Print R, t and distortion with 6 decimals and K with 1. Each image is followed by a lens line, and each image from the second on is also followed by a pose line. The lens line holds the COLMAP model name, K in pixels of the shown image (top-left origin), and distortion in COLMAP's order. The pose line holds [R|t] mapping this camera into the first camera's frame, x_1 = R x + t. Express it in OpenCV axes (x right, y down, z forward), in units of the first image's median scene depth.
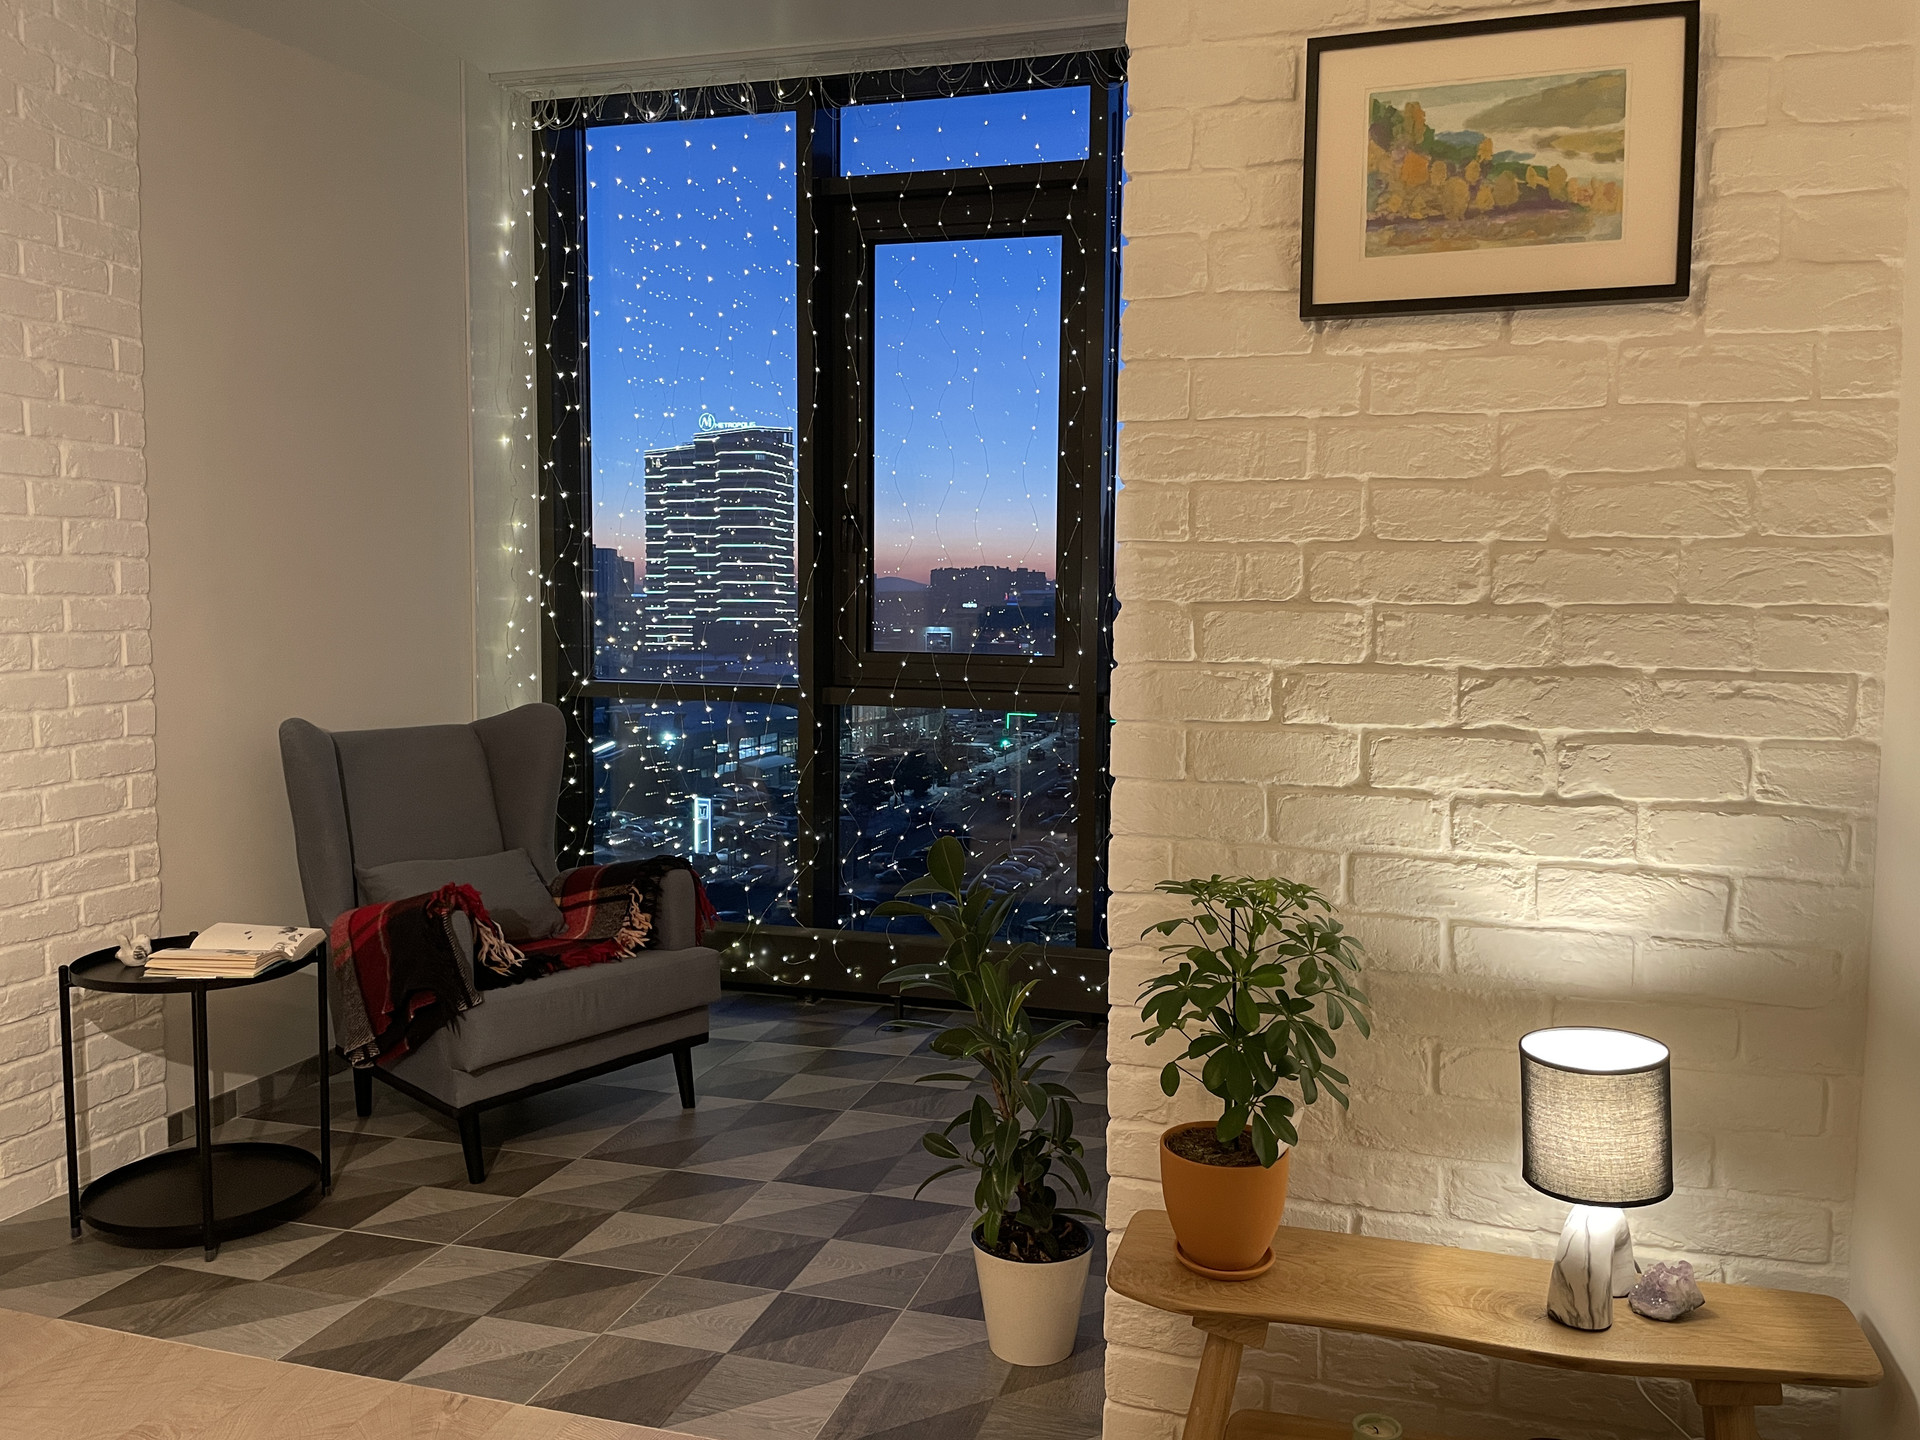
lens RADIAL K [[1465.0, 0, 959.9], [0, 1465.0, 718.5], [0, 0, 1]] dist [0.099747, -0.147340]
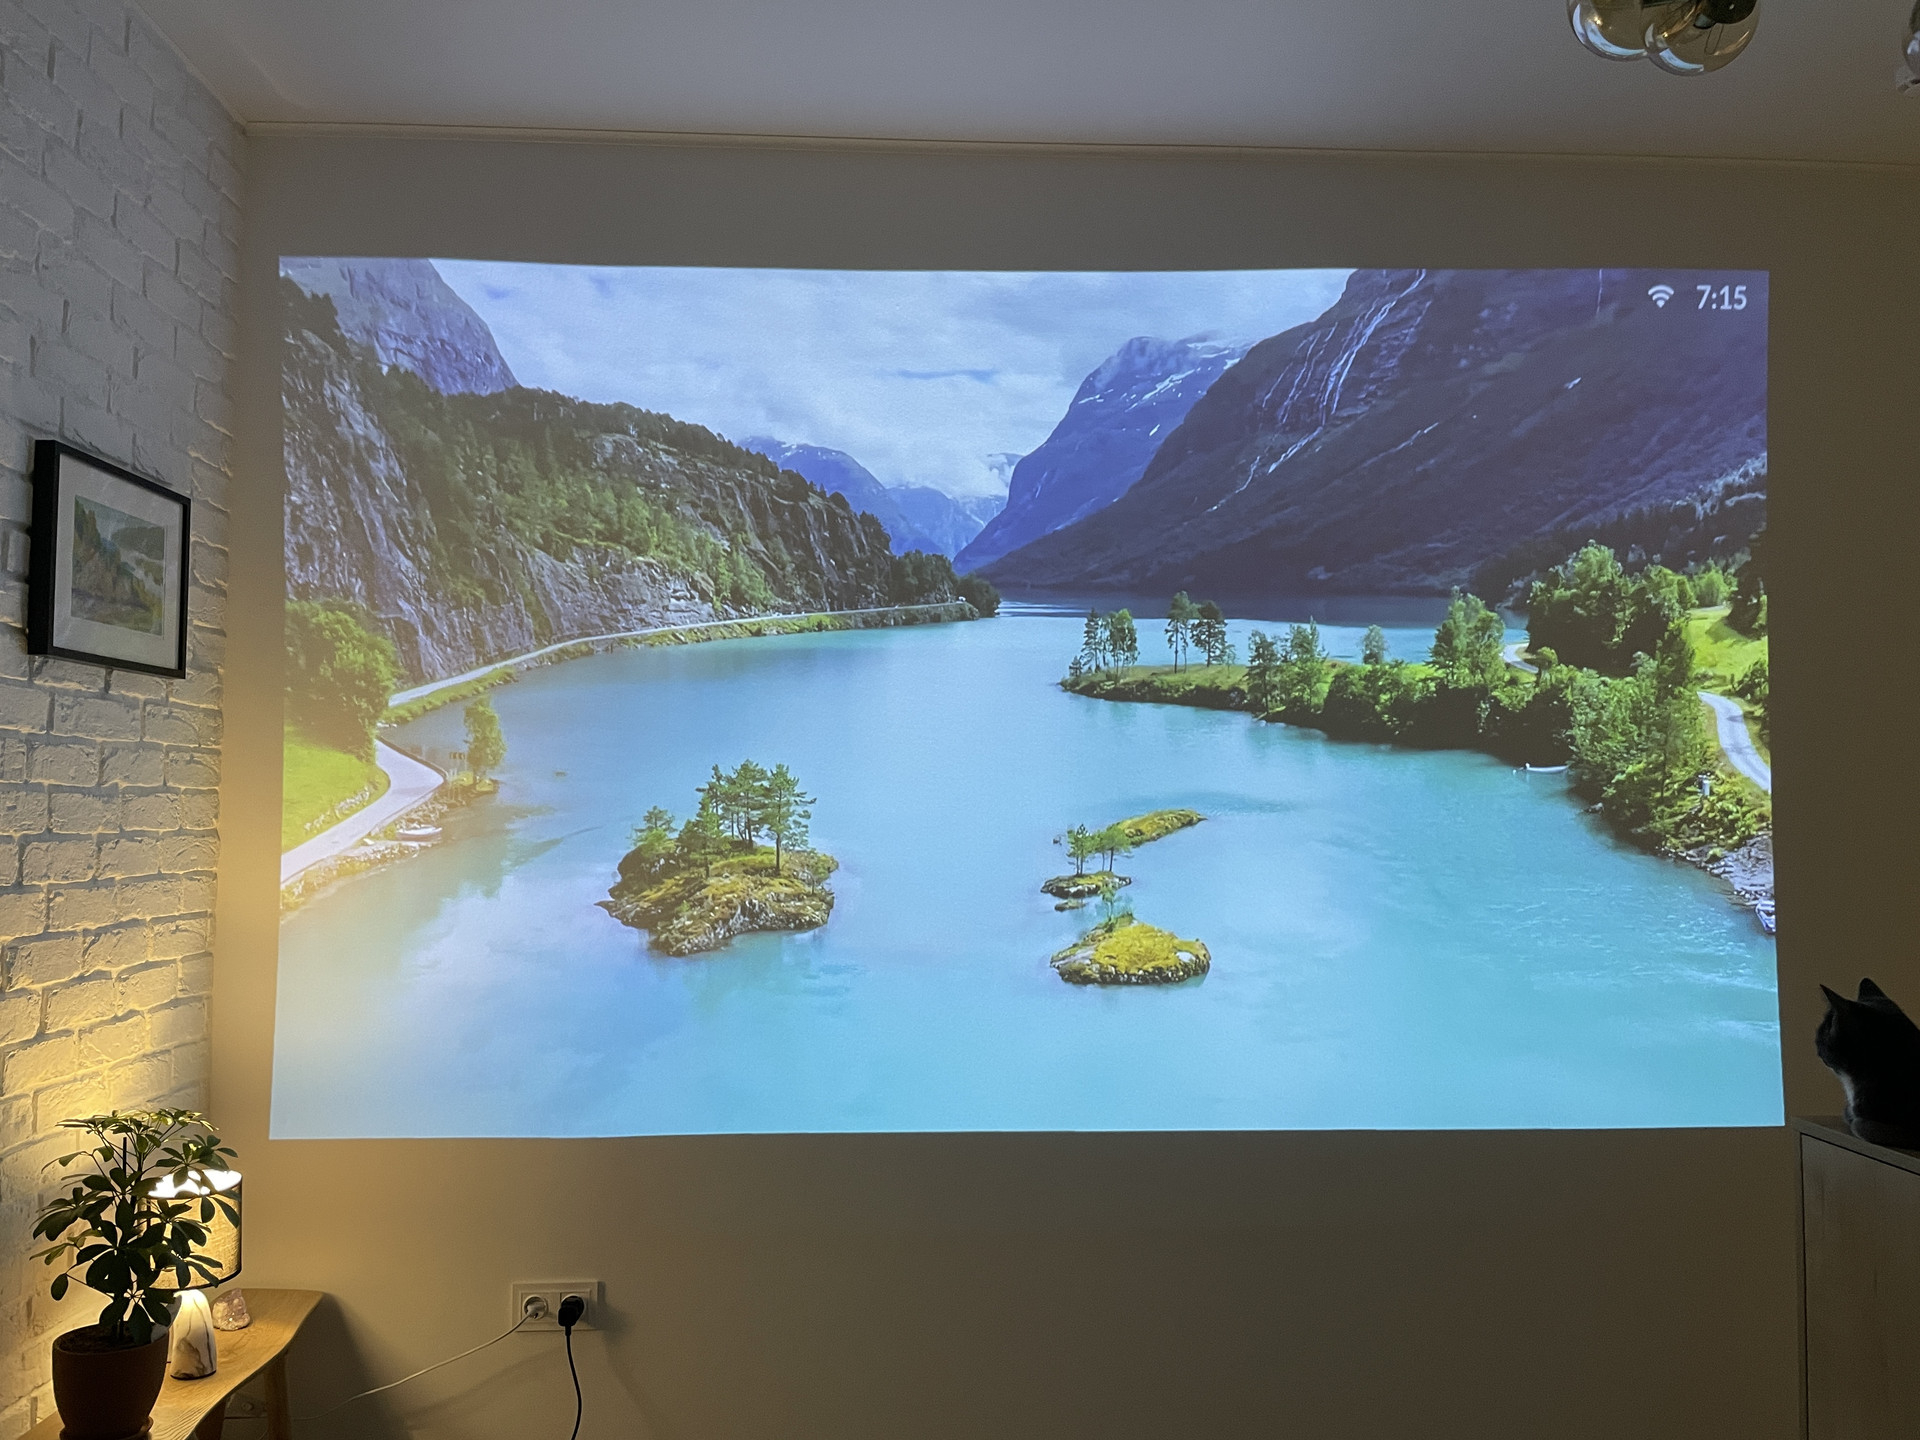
lens RADIAL K [[1465.0, 0, 959.9], [0, 1465.0, 718.5], [0, 0, 1]] dist [0.099747, -0.147340]
pose [[-0.328960, 0.047137, 0.943167, -1.193525], [0.063191, 0.997614, -0.027818, -0.137391], [-0.942227, 0.050449, -0.331153, 0.706256]]
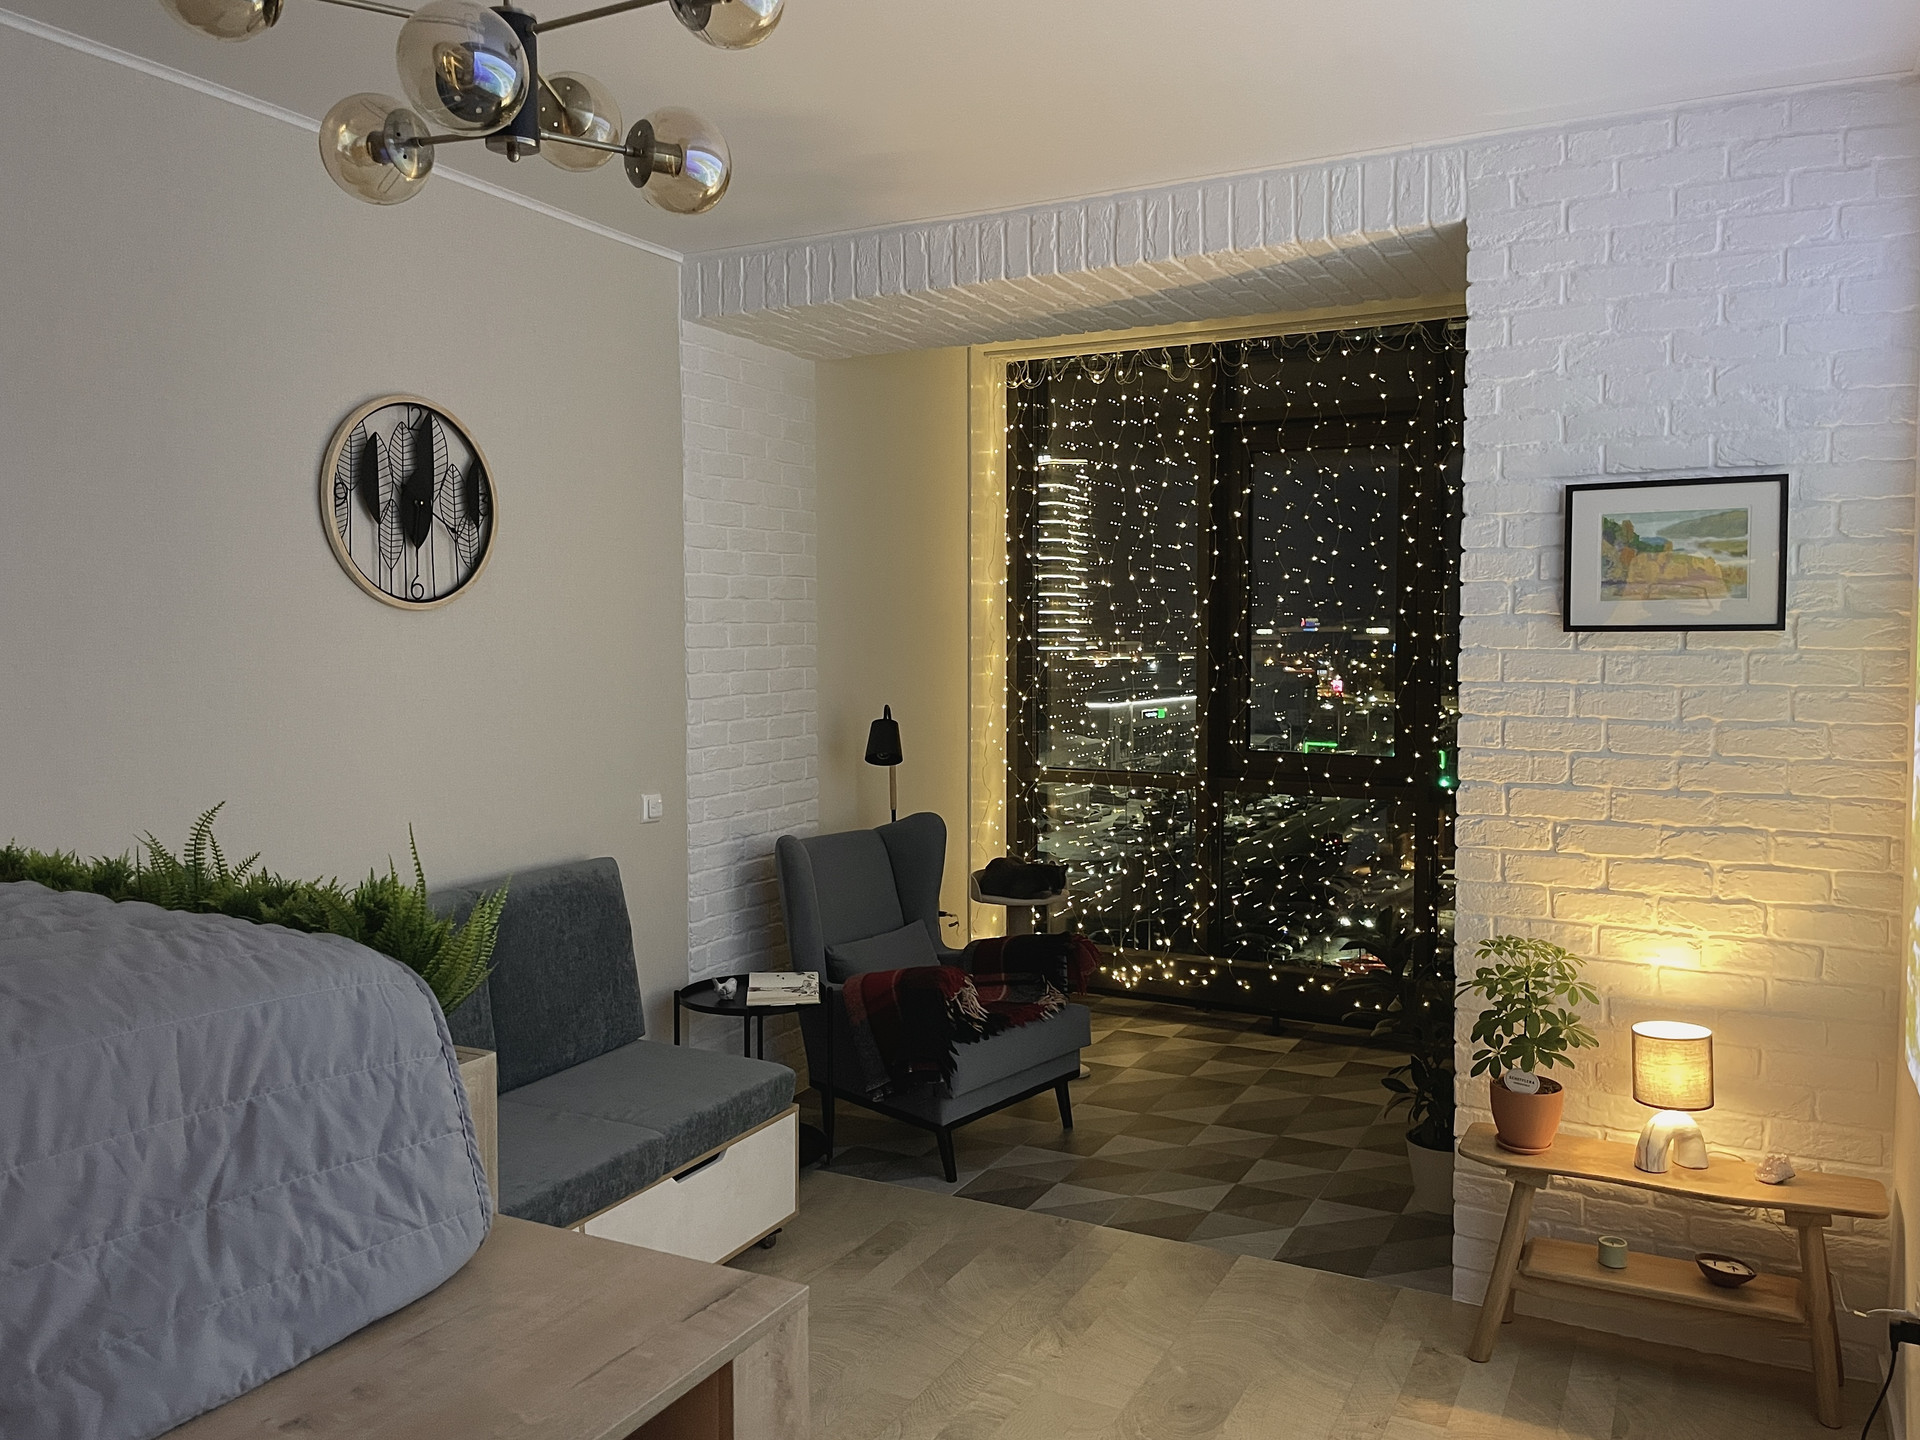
lens RADIAL K [[1454.8, 0, 967.5], [0, 1454.8, 706.8], [0, 0, 1]] dist [0.082930, -0.116479]
pose [[0.981238, -0.002011, -0.192791, -0.145045], [-0.003045, 0.999659, -0.025926, -0.130623], [0.192777, 0.026027, 0.980897, -0.933489]]
